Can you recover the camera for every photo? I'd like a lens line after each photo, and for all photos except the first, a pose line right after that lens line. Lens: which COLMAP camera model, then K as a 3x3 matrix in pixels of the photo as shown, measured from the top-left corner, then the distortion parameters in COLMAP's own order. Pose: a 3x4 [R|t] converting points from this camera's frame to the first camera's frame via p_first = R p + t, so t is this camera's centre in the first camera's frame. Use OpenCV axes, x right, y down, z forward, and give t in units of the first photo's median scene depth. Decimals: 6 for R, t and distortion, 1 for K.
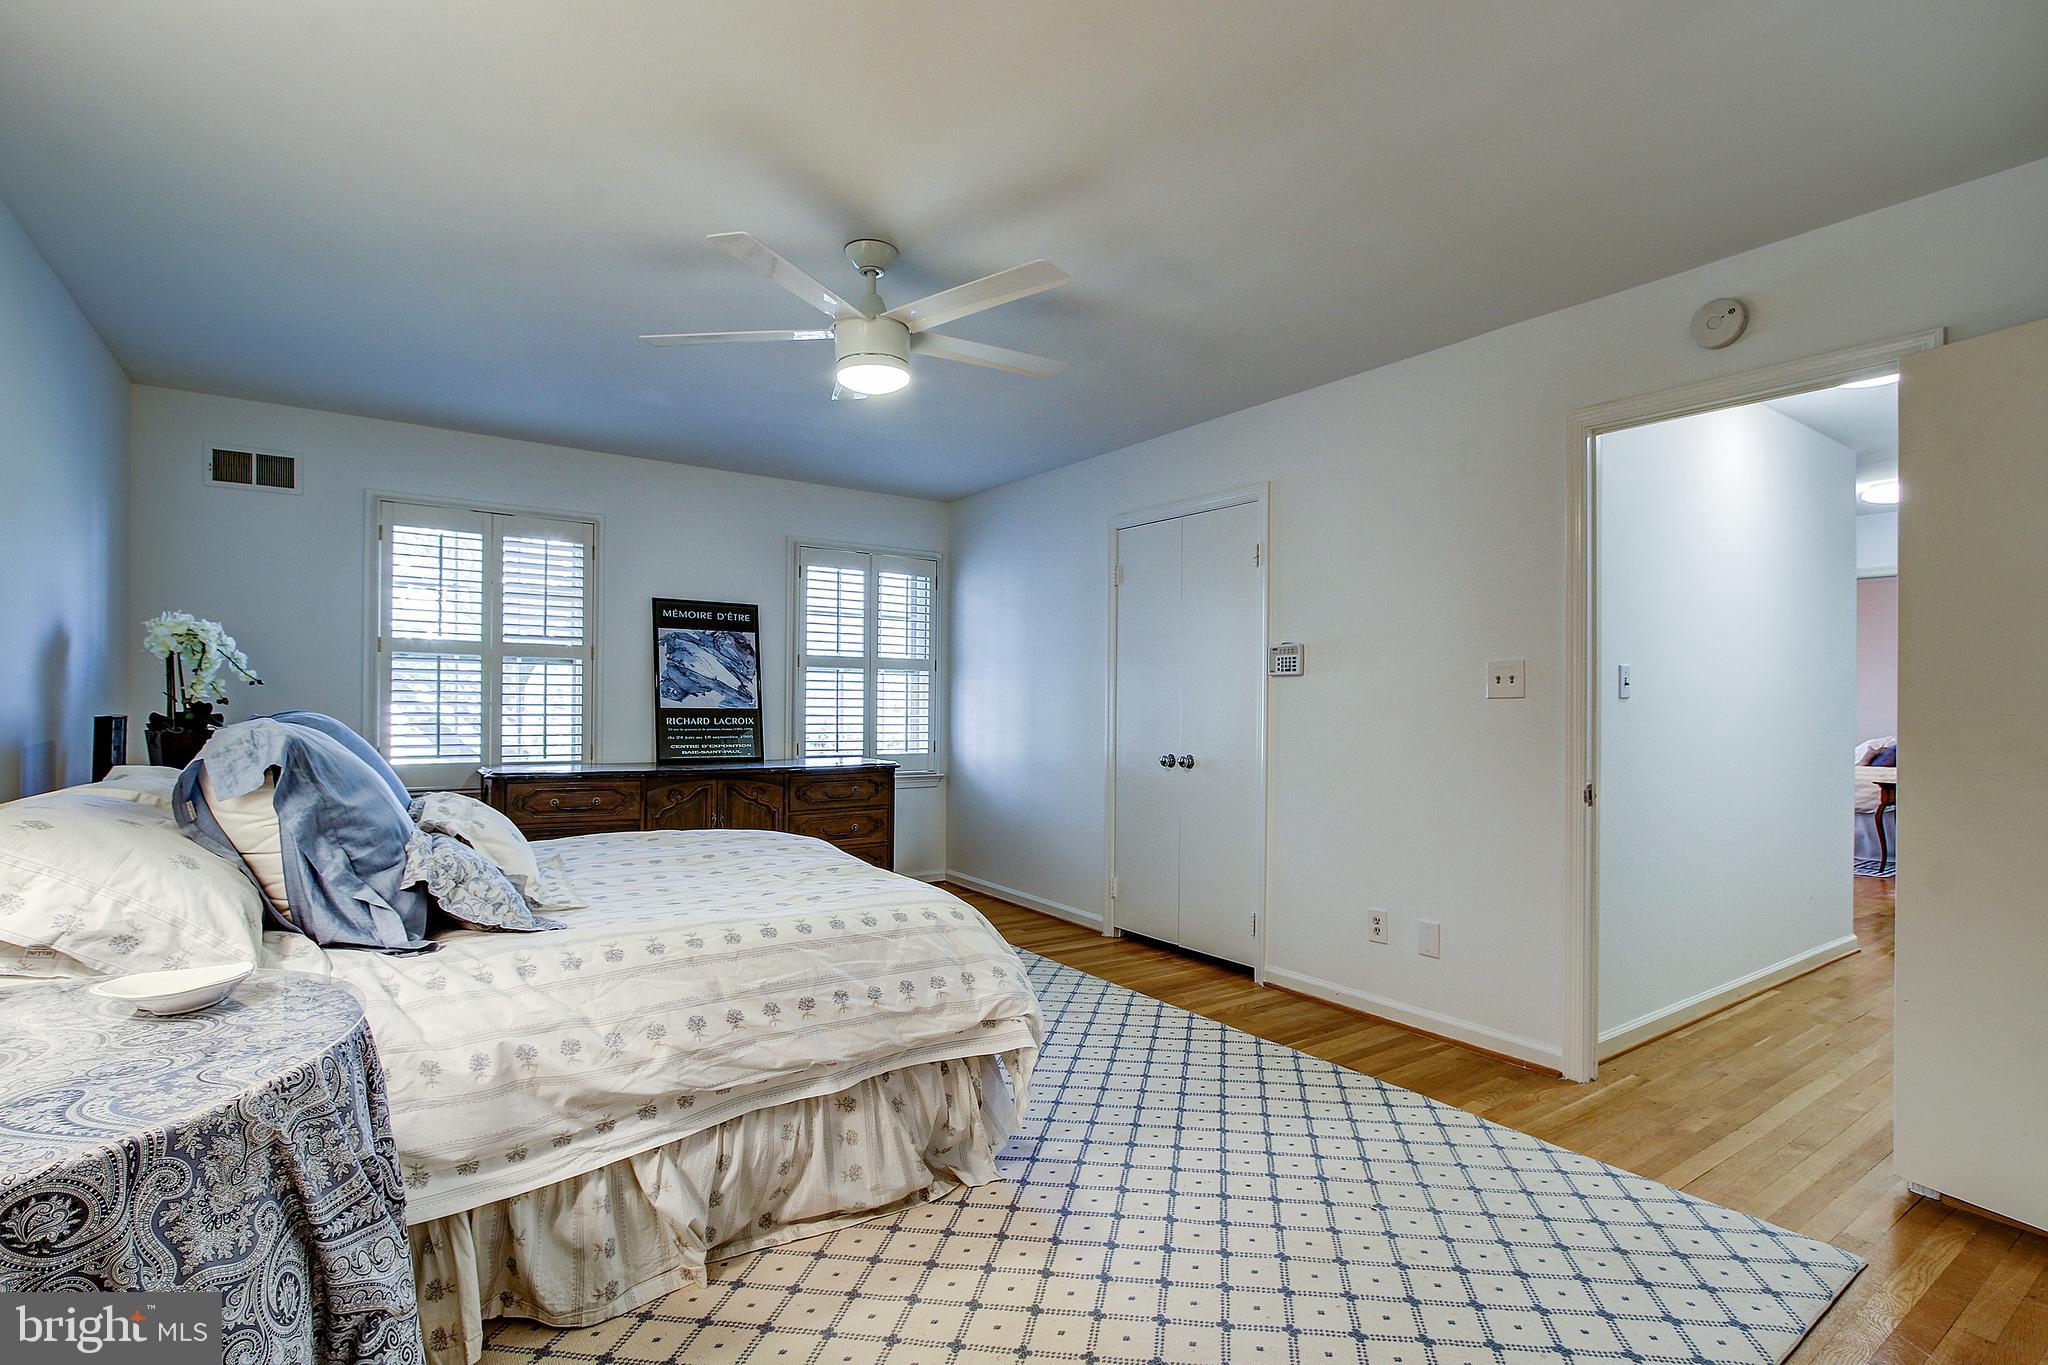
lens RADIAL K [[957.5, 0, 1020.0], [0, 957.5, 694.6], [0, 0, 1]] dist [-0.009205, 0.001295]
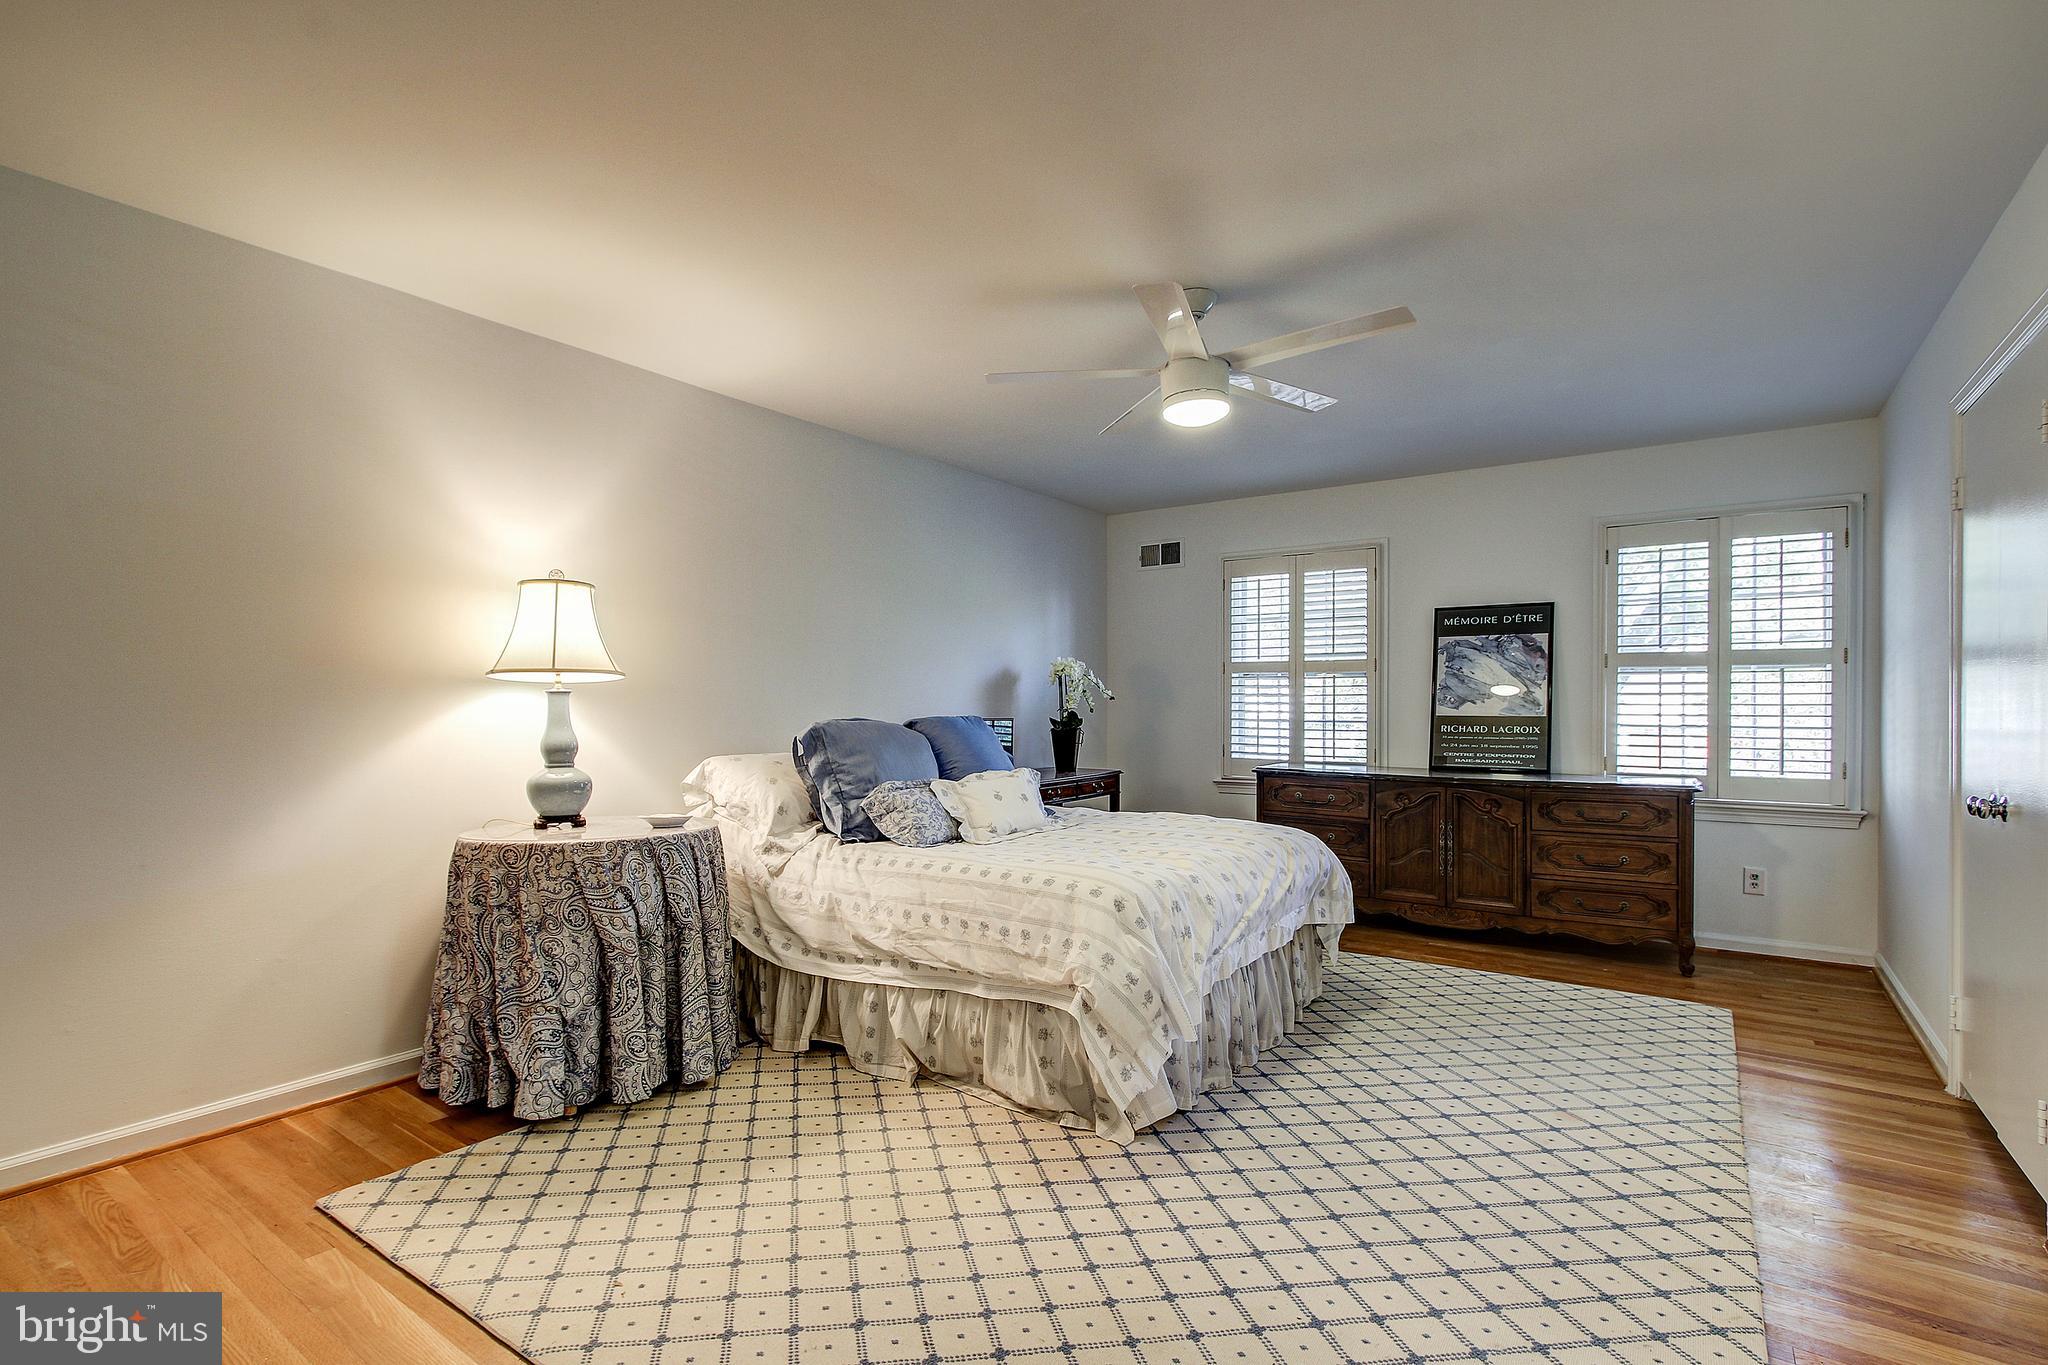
lens RADIAL K [[957.5, 0, 1018.5], [0, 957.5, 700.9], [0, 0, 1]] dist [-0.009205, 0.001295]
pose [[0.340168, -0.015201, -0.940242, 0.443318], [0.010221, 0.999870, -0.012468, 0.006547], [0.940309, -0.005369, 0.340279, 0.238185]]
